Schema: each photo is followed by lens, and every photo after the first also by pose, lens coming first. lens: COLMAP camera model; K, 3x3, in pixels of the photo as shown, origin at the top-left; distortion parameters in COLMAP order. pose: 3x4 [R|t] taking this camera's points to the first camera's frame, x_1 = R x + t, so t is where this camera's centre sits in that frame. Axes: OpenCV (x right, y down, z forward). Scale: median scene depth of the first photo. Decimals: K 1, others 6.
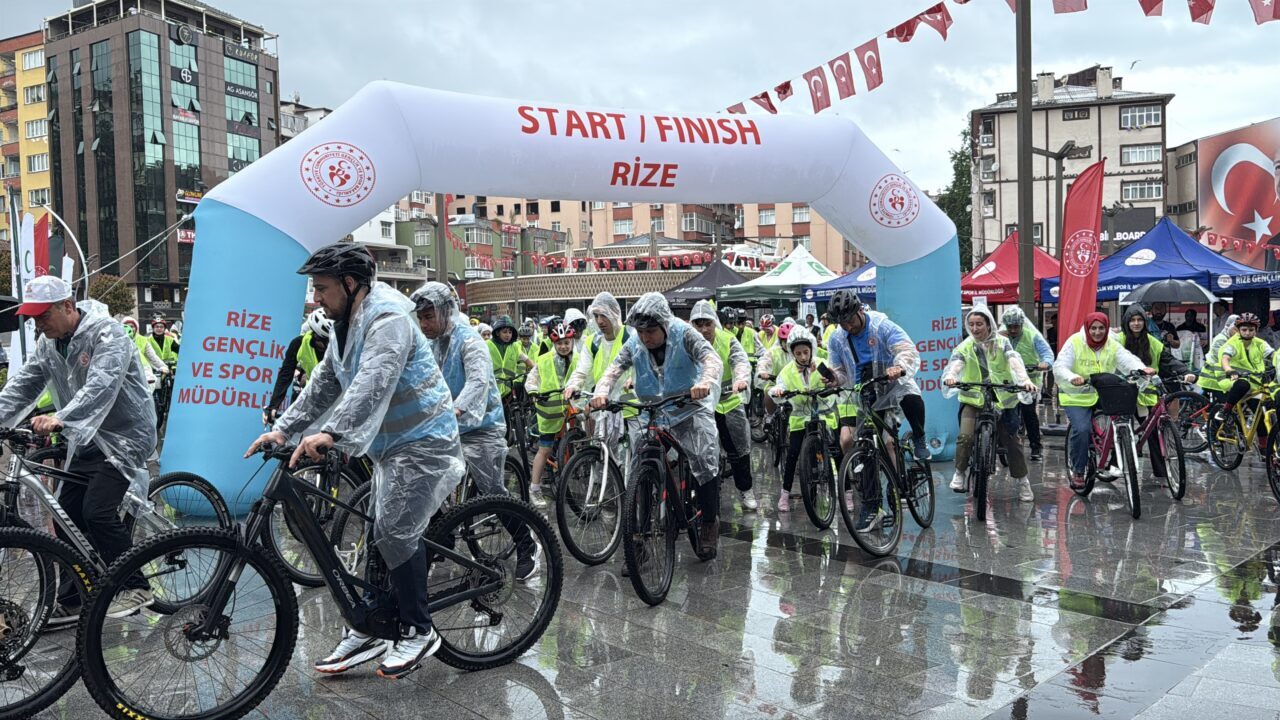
lens RADIAL K [[1151.8, 0, 644.1], [0, 1151.8, 361.1], [0, 0, 1]] dist [-0.040385, -0.022079]
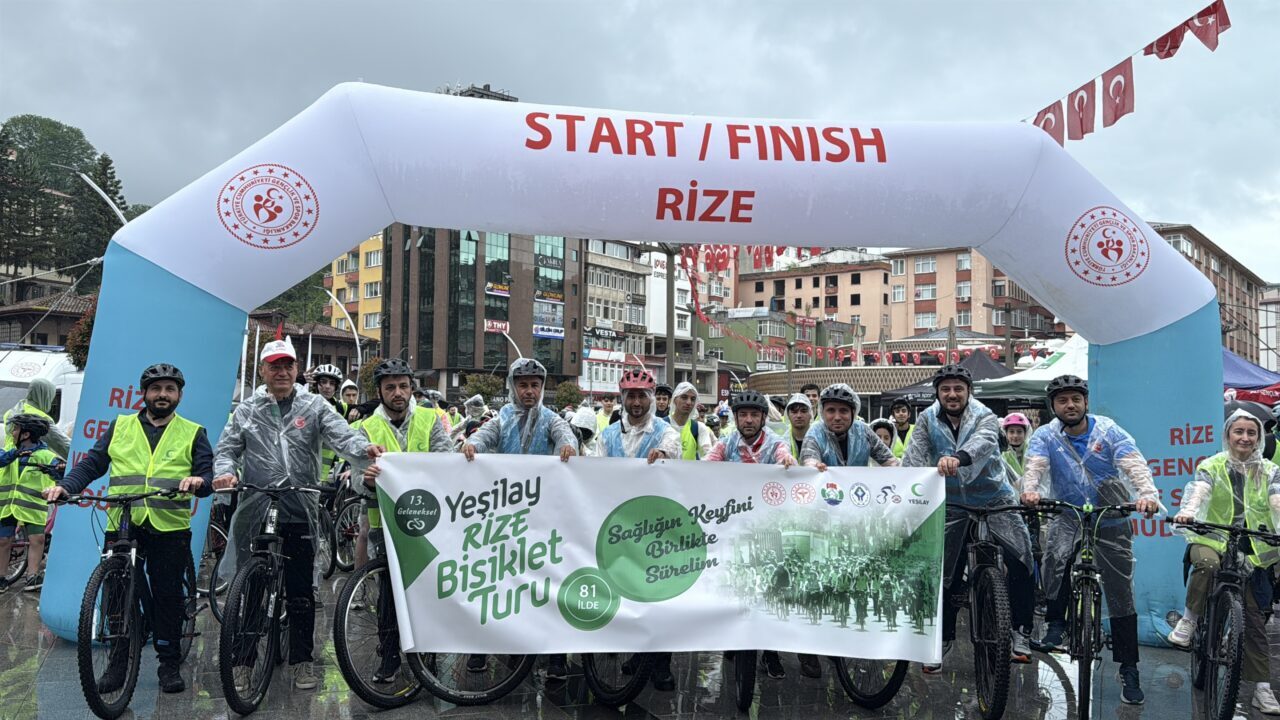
lens RADIAL K [[1151.8, 0, 636.3], [0, 1151.8, 366.2], [0, 0, 1]] dist [-0.040385, -0.022079]
pose [[0.964952, 0.013387, -0.262083, 0.140259], [-0.033369, 0.996850, -0.071944, -0.012793], [0.260295, 0.078168, 0.962360, 0.315055]]
